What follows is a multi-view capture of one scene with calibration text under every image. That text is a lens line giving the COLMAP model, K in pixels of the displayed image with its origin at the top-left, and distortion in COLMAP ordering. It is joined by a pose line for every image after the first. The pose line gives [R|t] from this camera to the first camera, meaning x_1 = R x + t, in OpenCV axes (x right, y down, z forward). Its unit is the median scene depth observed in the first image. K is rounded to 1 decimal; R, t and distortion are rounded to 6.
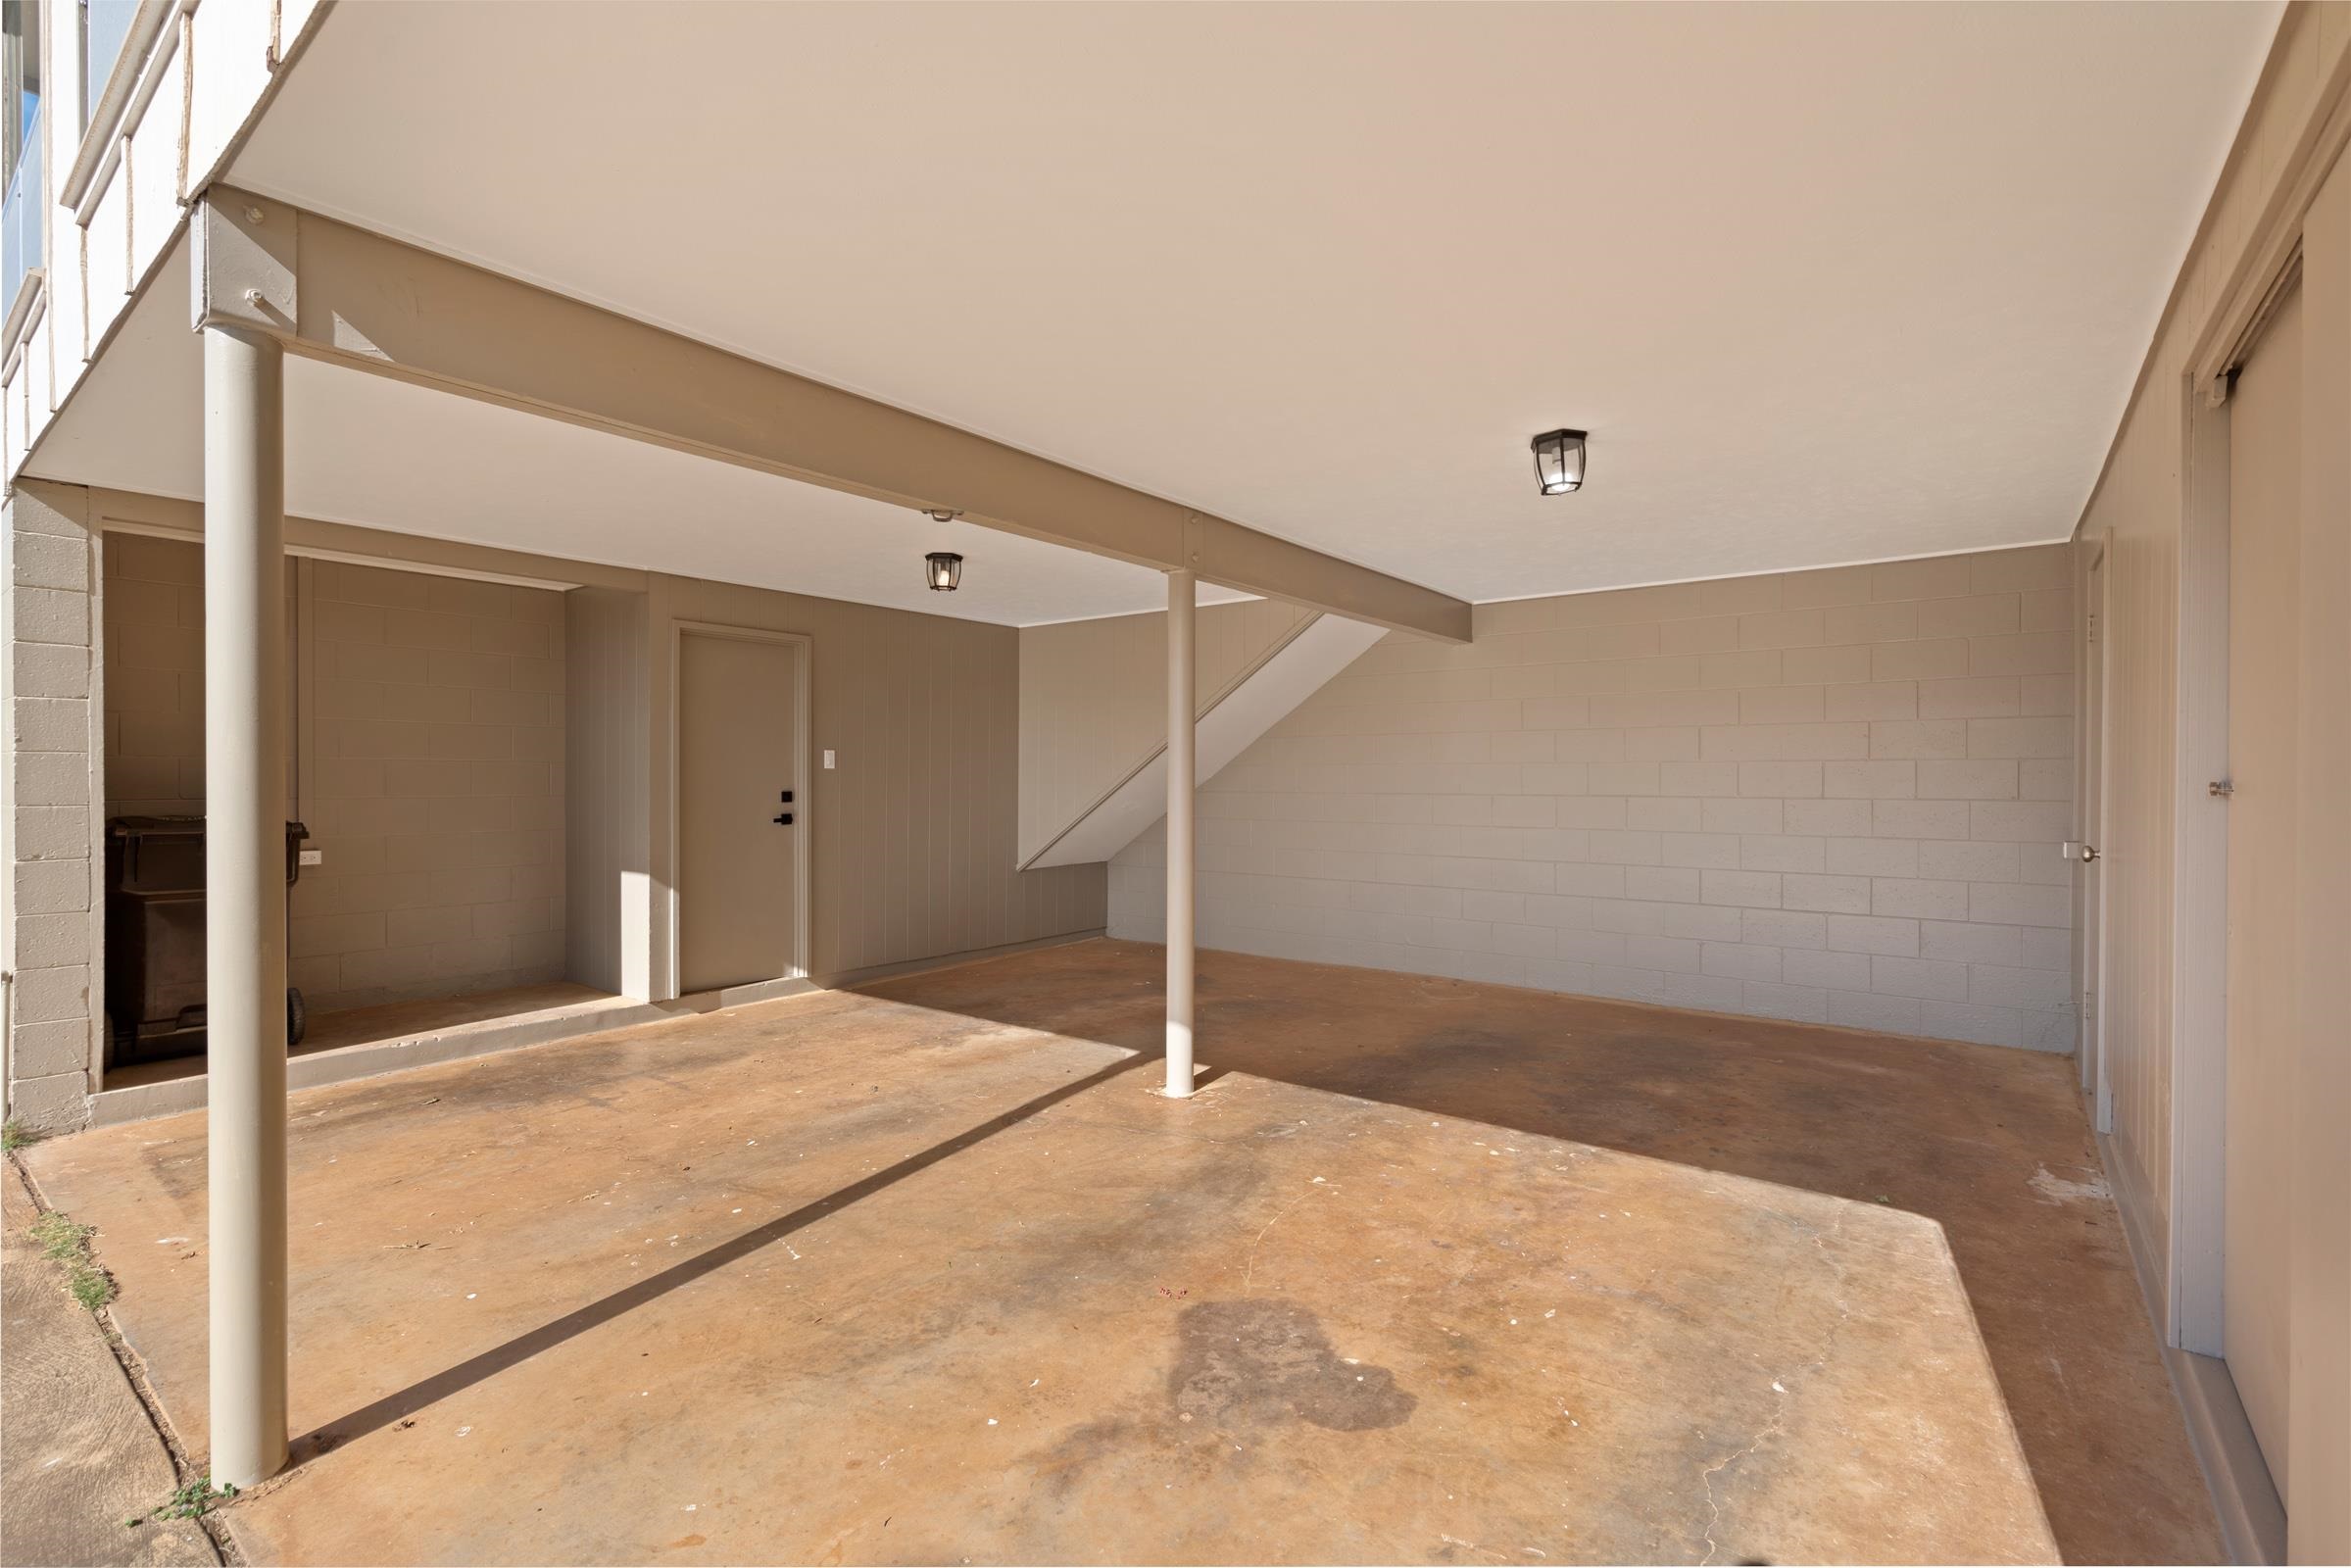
lens RADIAL K [[1052.2, 0, 1171.5], [0, 1052.2, 782.8], [0, 0, 1]] dist [-0.002121, 0.000277]
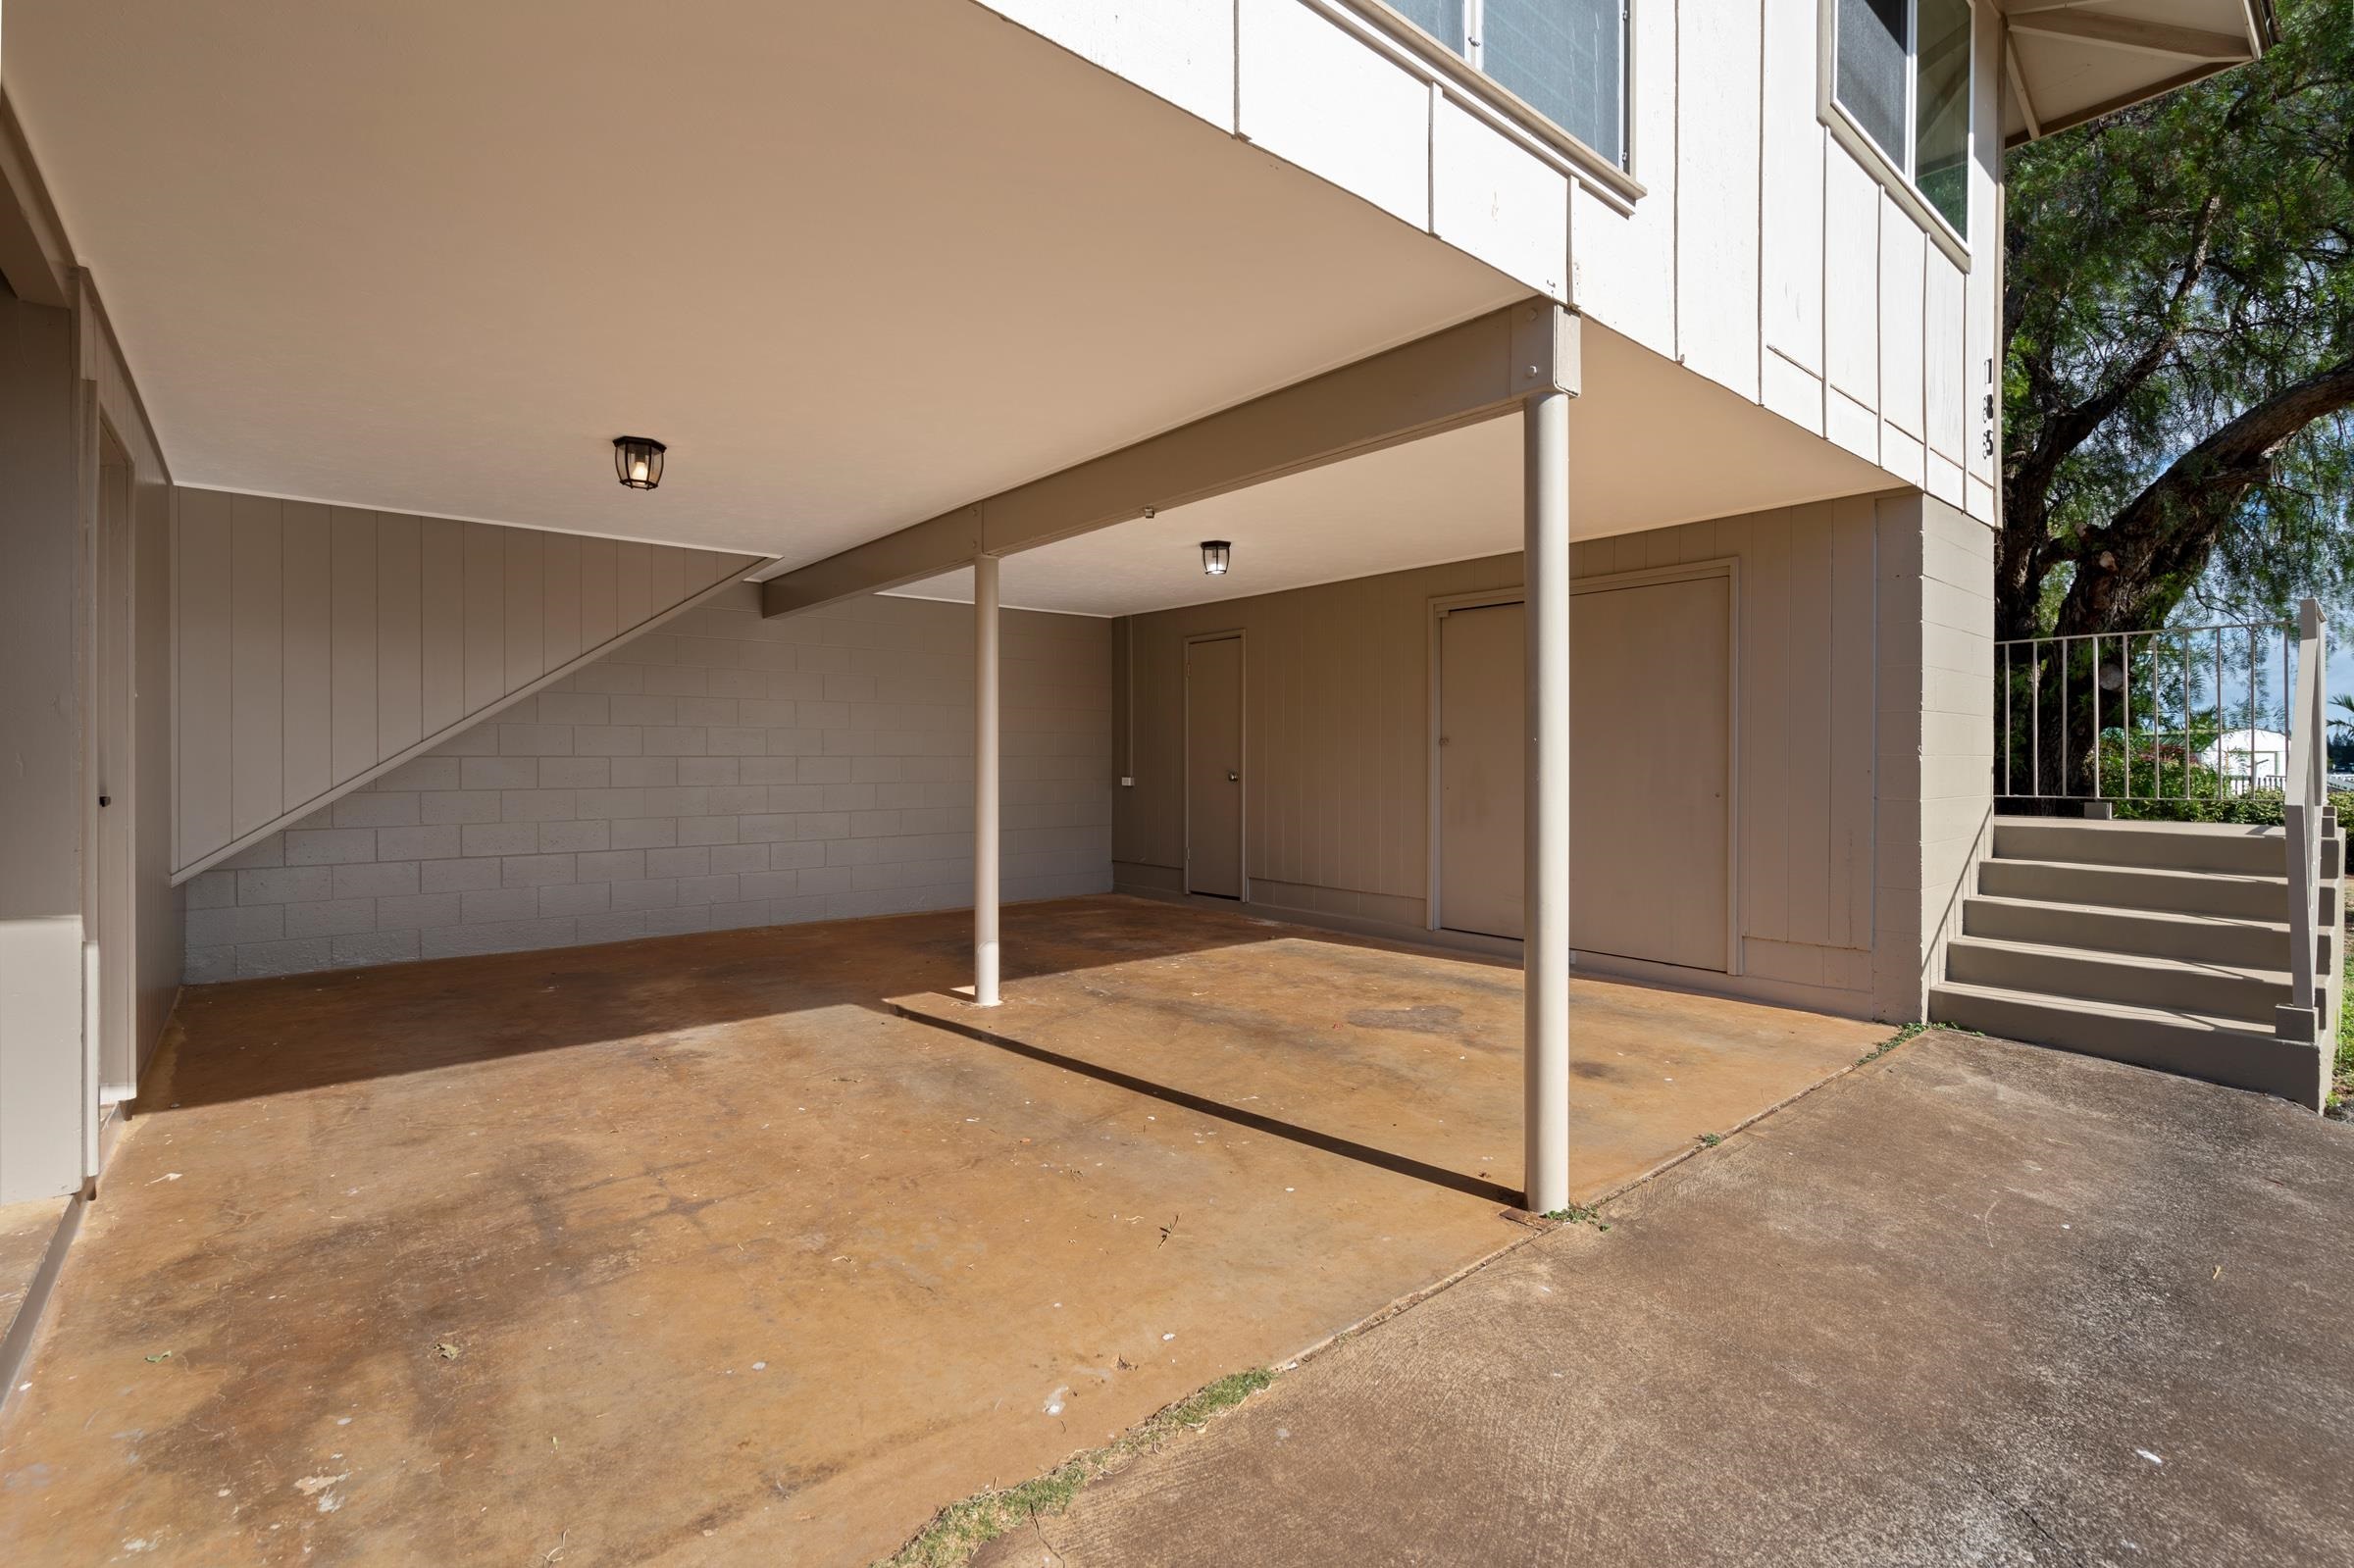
lens RADIAL K [[1053.4, 0, 1173.0], [0, 1053.4, 782.8], [0, 0, 1]] dist [-0.002121, 0.000277]
pose [[0.222676, -0.025188, 0.974567, -1.200275], [0.005364, 0.999683, 0.024612, 0.024903], [-0.974878, -0.000253, 0.222740, 0.598327]]
